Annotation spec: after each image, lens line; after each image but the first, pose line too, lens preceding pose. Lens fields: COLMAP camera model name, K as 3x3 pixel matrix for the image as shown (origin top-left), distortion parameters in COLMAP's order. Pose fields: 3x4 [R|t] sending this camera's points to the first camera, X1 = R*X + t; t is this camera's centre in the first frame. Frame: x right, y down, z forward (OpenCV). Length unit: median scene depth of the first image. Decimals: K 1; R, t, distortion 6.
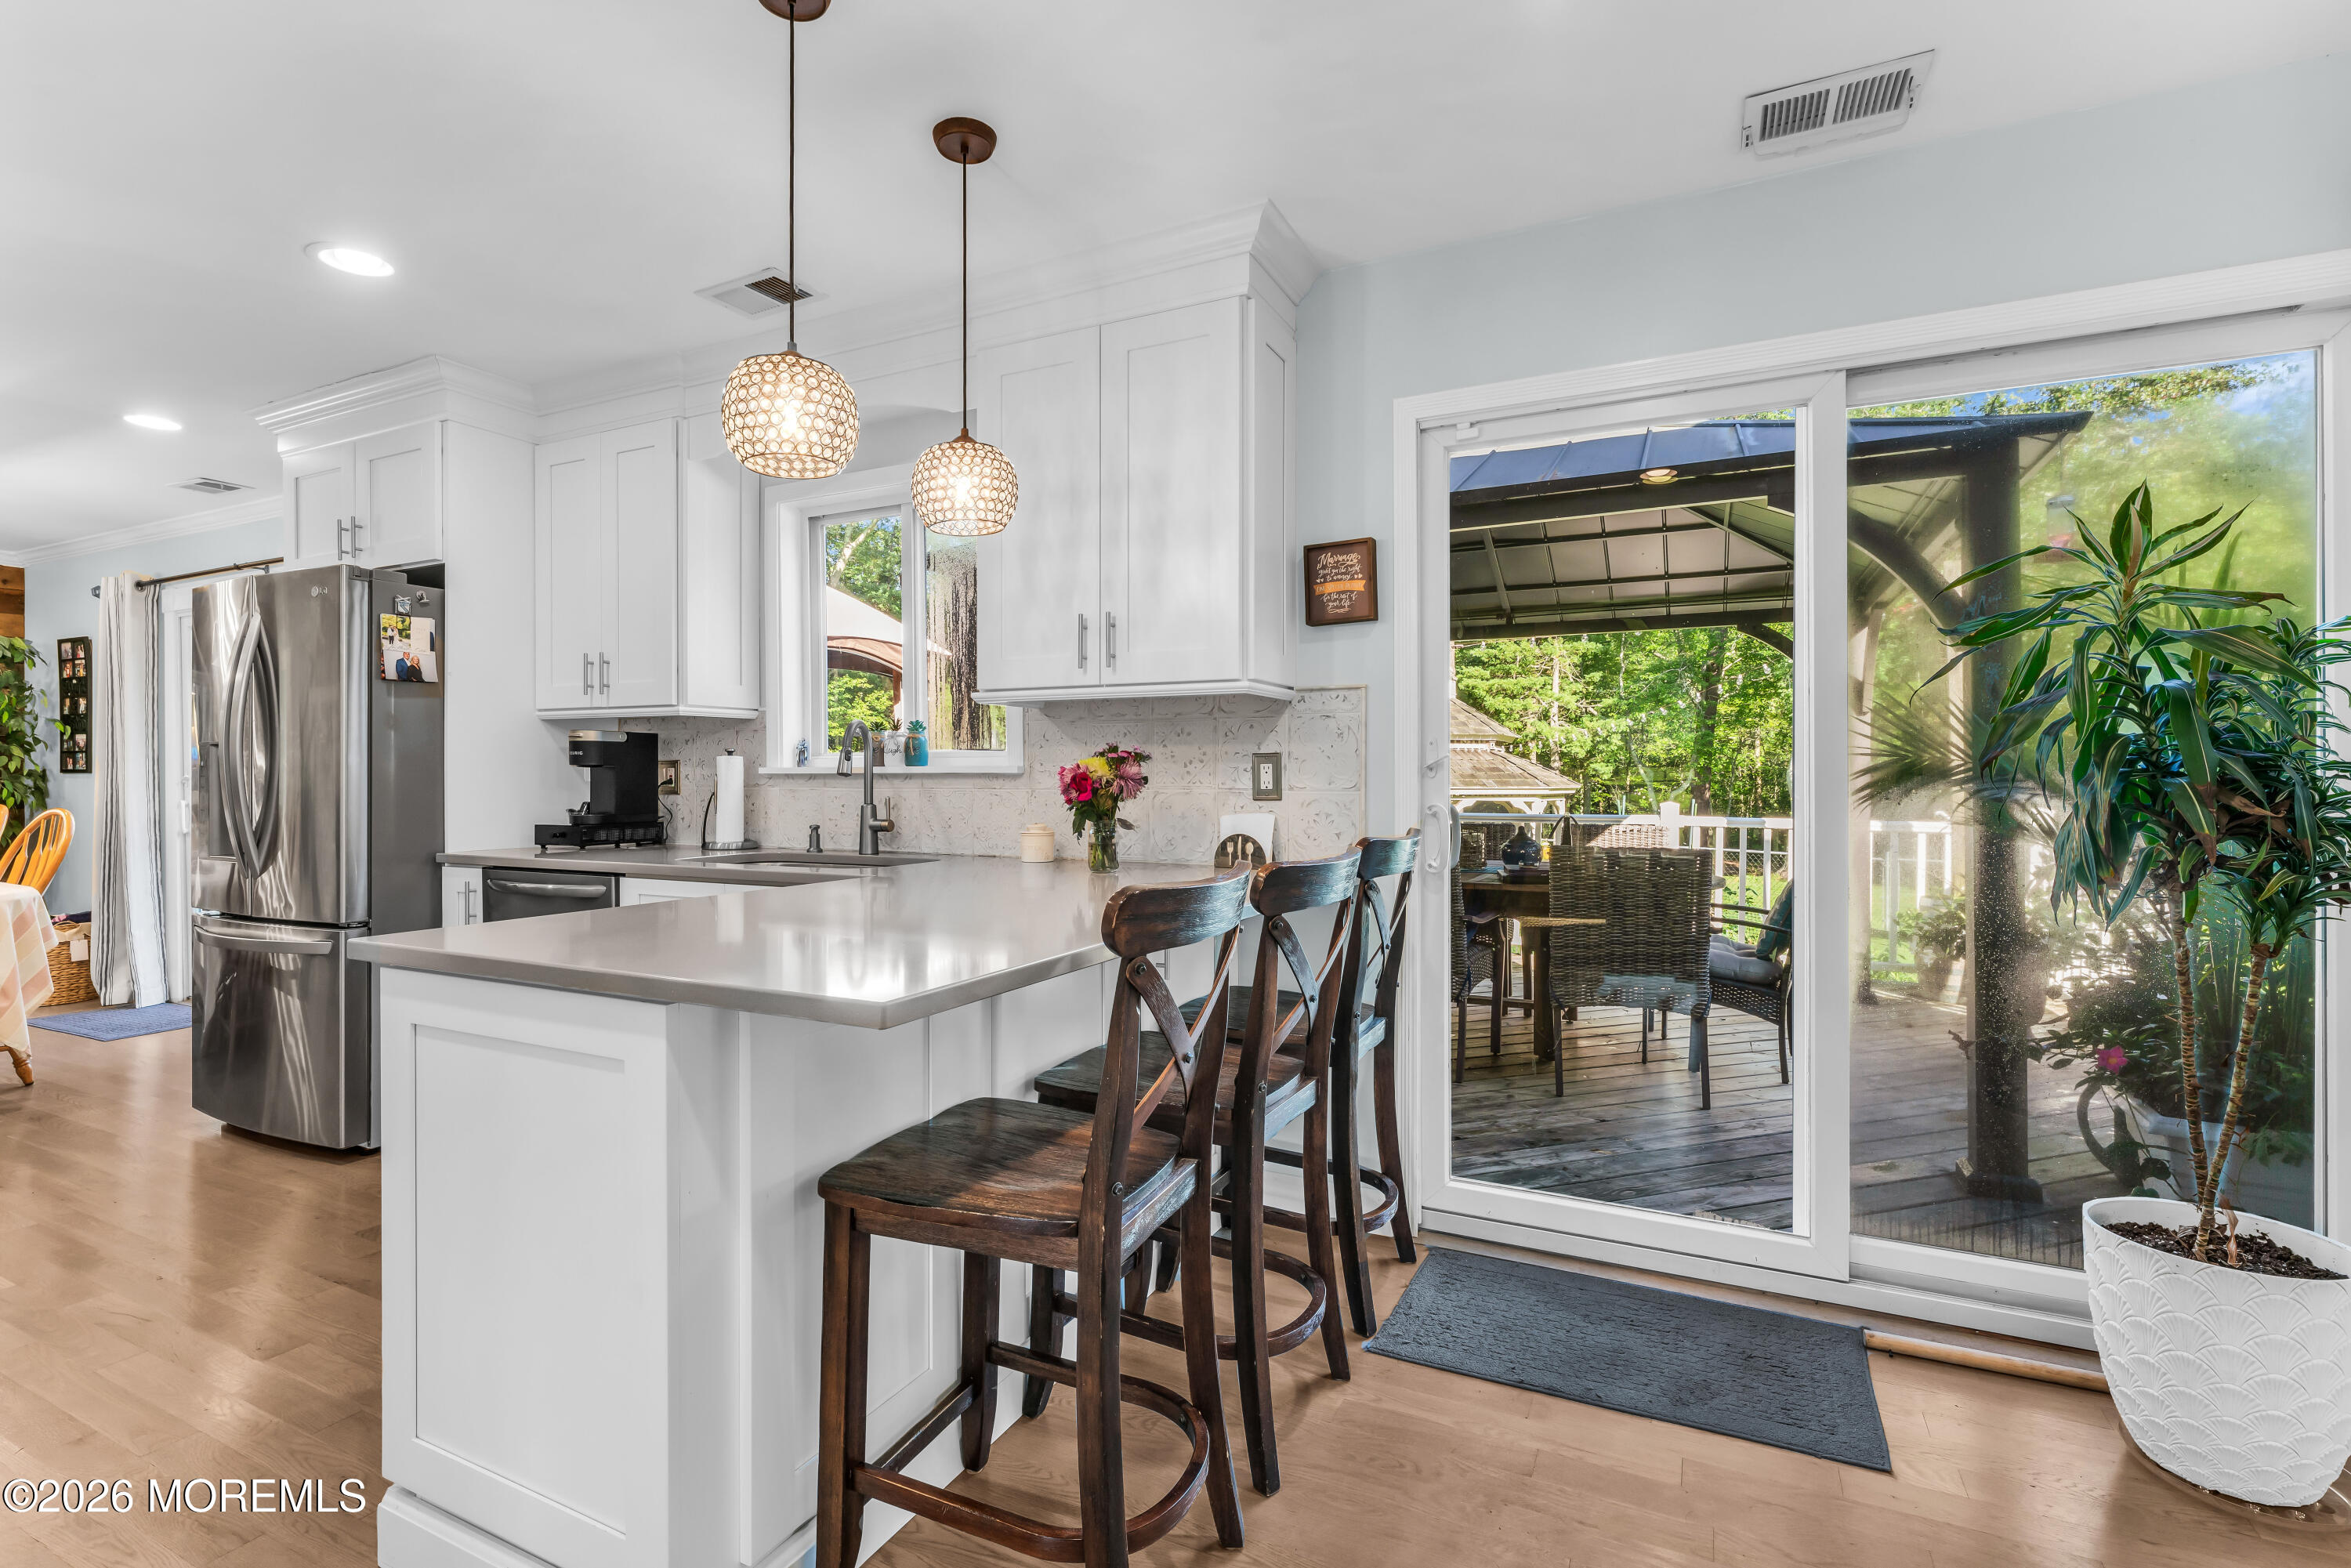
lens RADIAL K [[1089.7, 0, 1172.2], [0, 1089.7, 771.6], [0, 0, 1]] dist [0.001211, -0.000039]
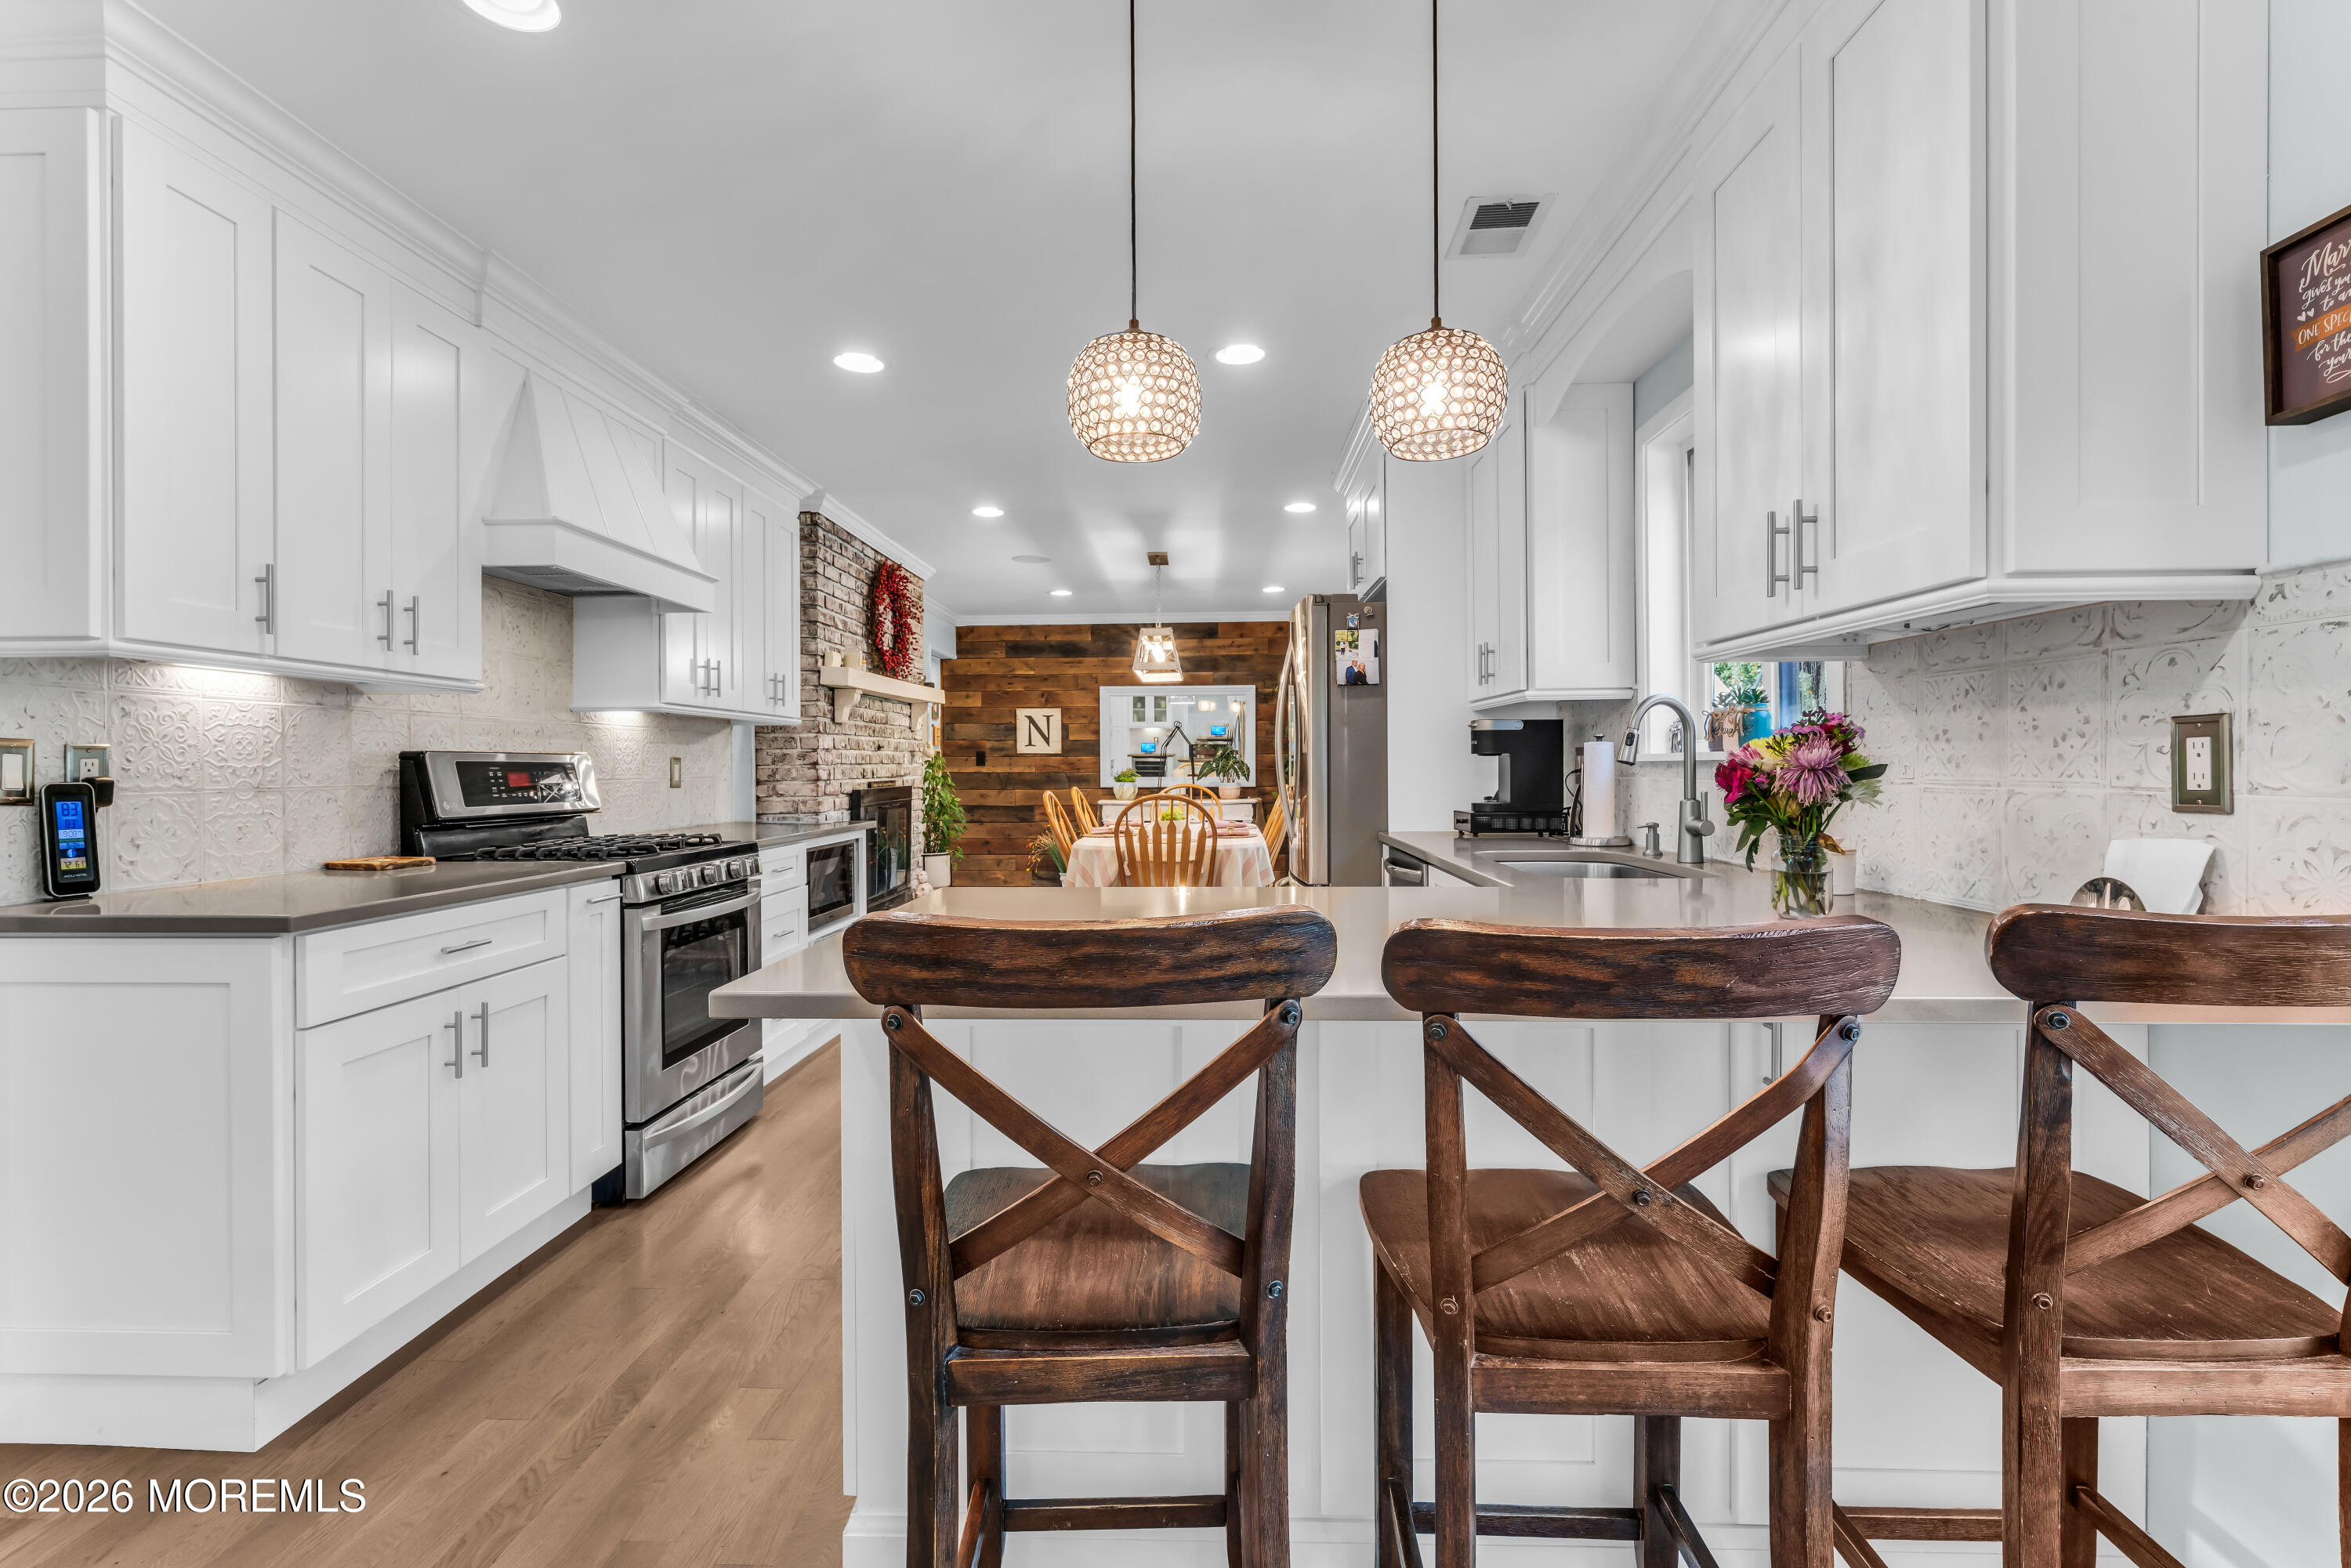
lens RADIAL K [[1089.7, 0, 1172.2], [0, 1089.7, 771.6], [0, 0, 1]] dist [0.001211, -0.000039]
pose [[0.403638, 0.003080, -0.914913, 0.334549], [0.009979, 0.999920, 0.007768, -0.000140], [0.914864, -0.012265, 0.403575, 0.382622]]
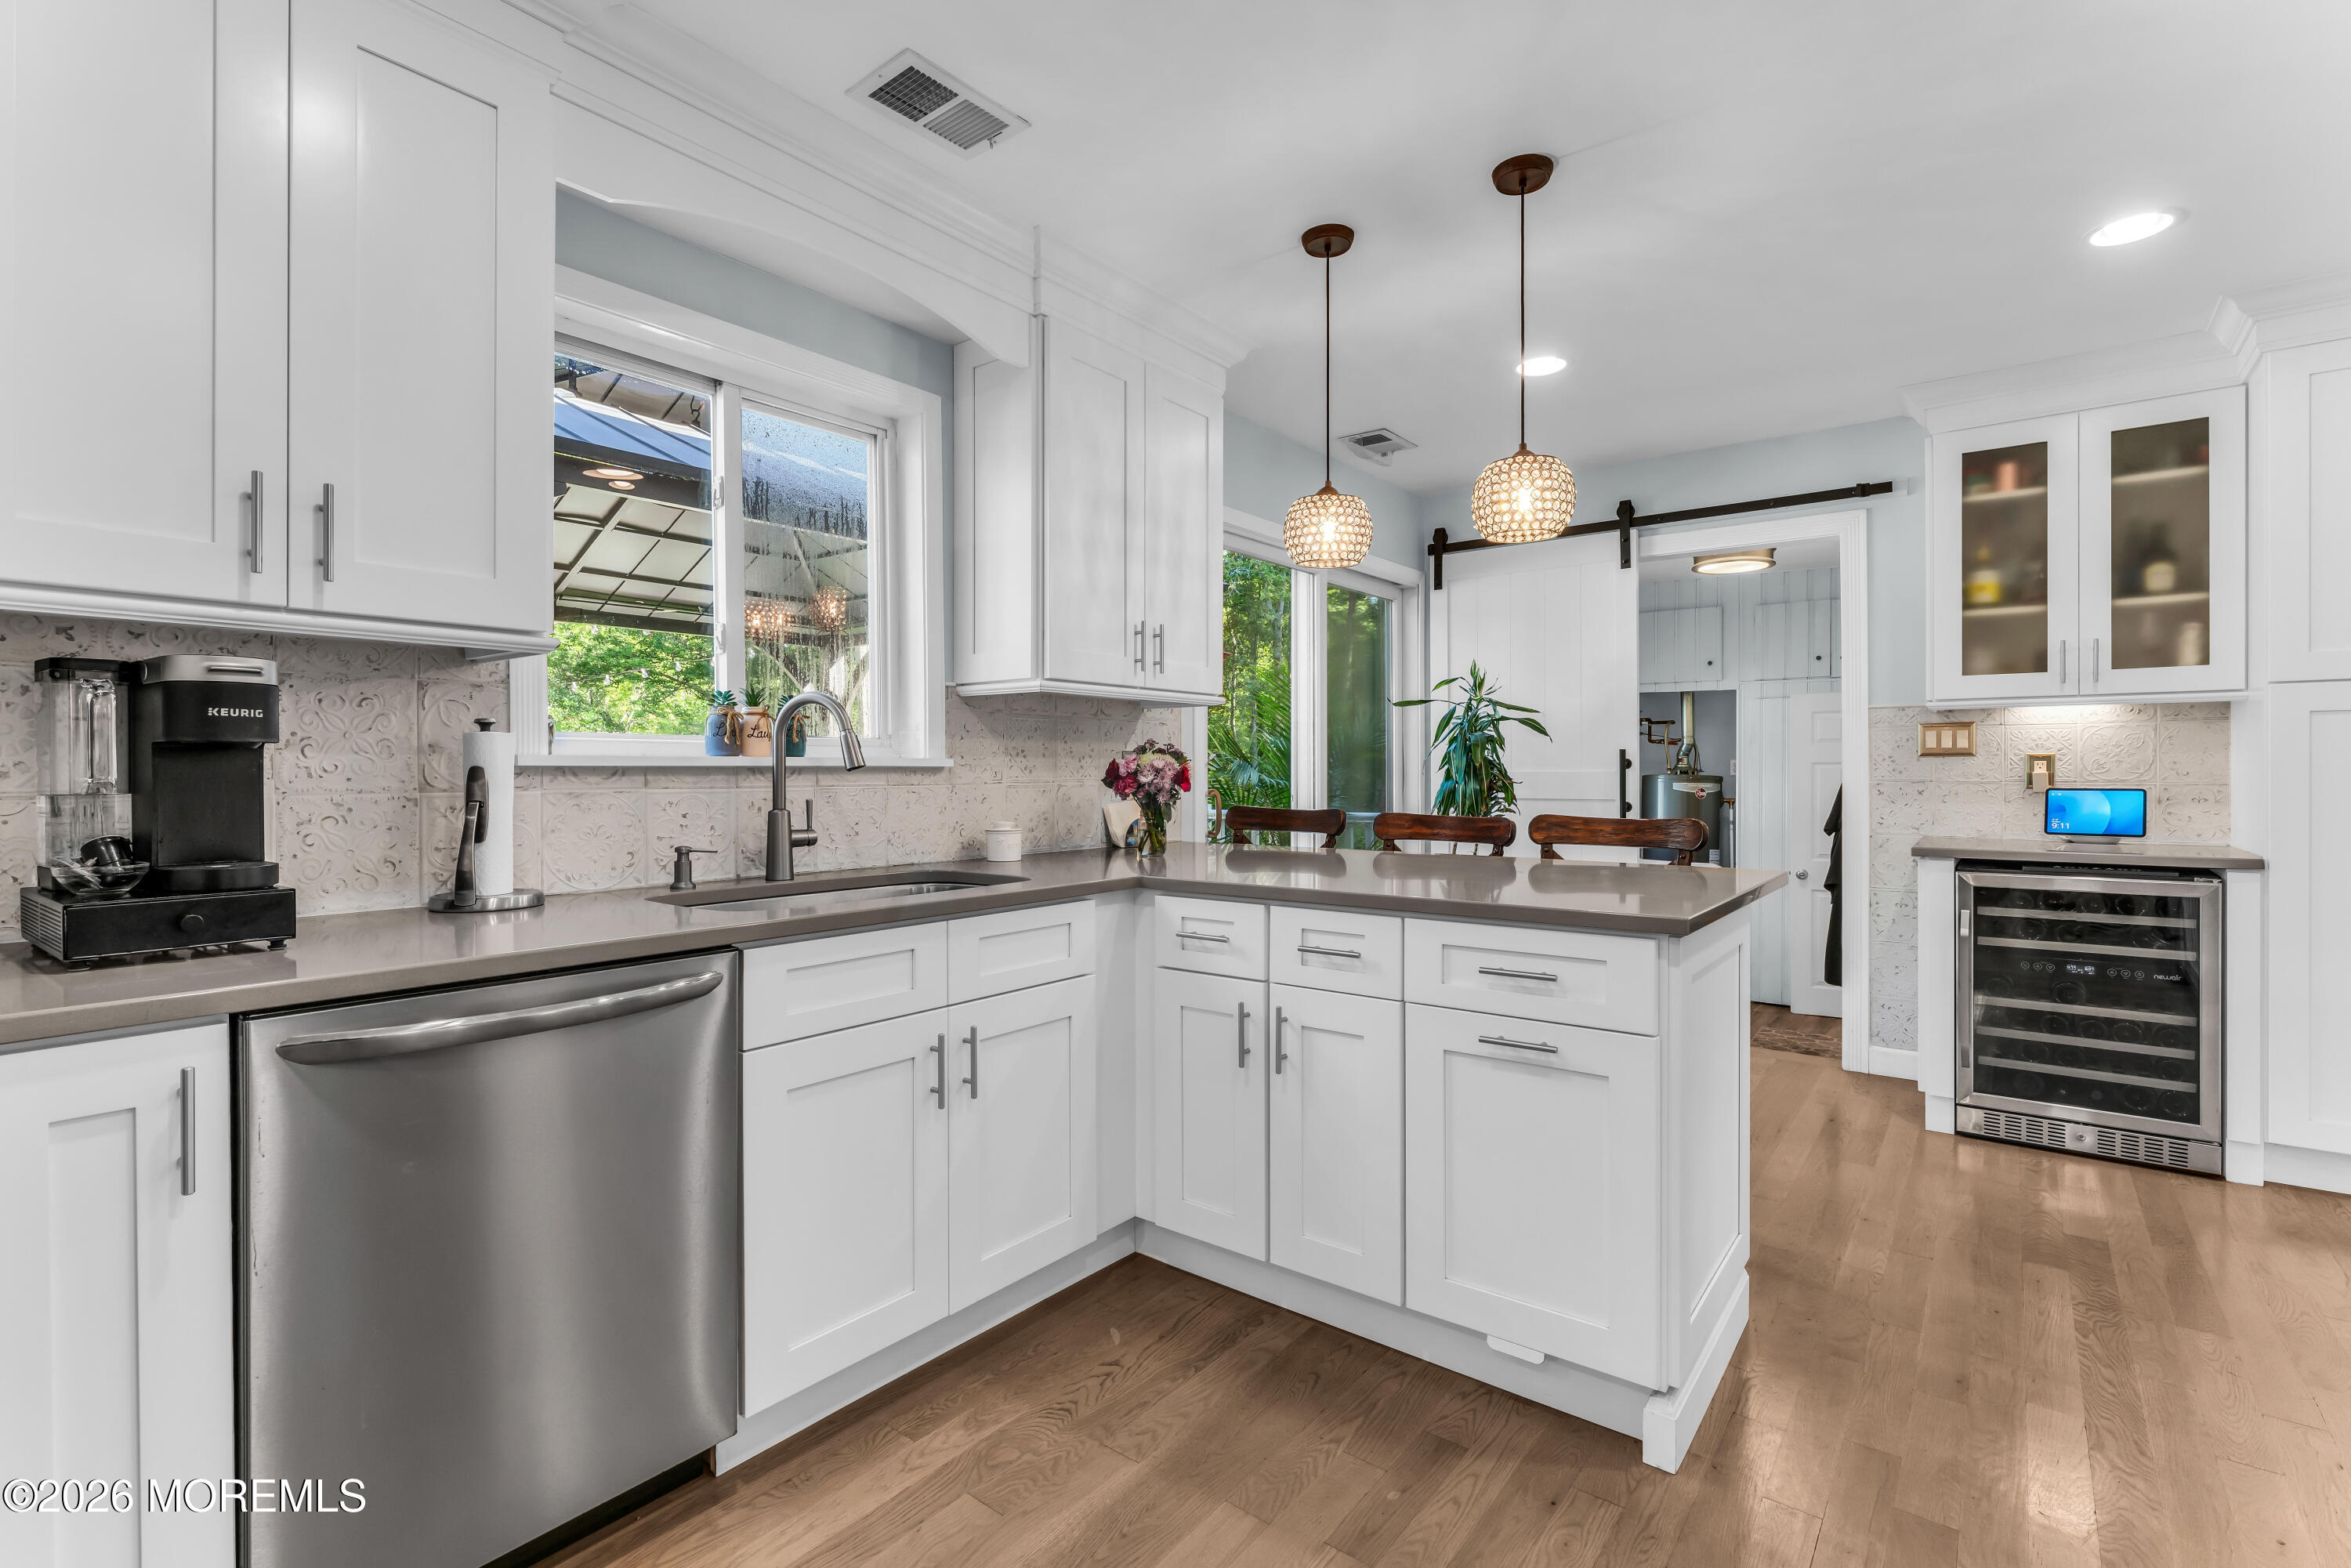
lens RADIAL K [[1070.0, 0, 1165.5], [0, 1070.0, 779.6], [0, 0, 1]] dist [-0.000955, -0.000055]
pose [[0.208127, -0.007649, 0.978072, -1.024118], [-0.003022, 0.999960, 0.008463, 0.004073], [-0.978097, -0.004717, 0.208096, 0.684444]]
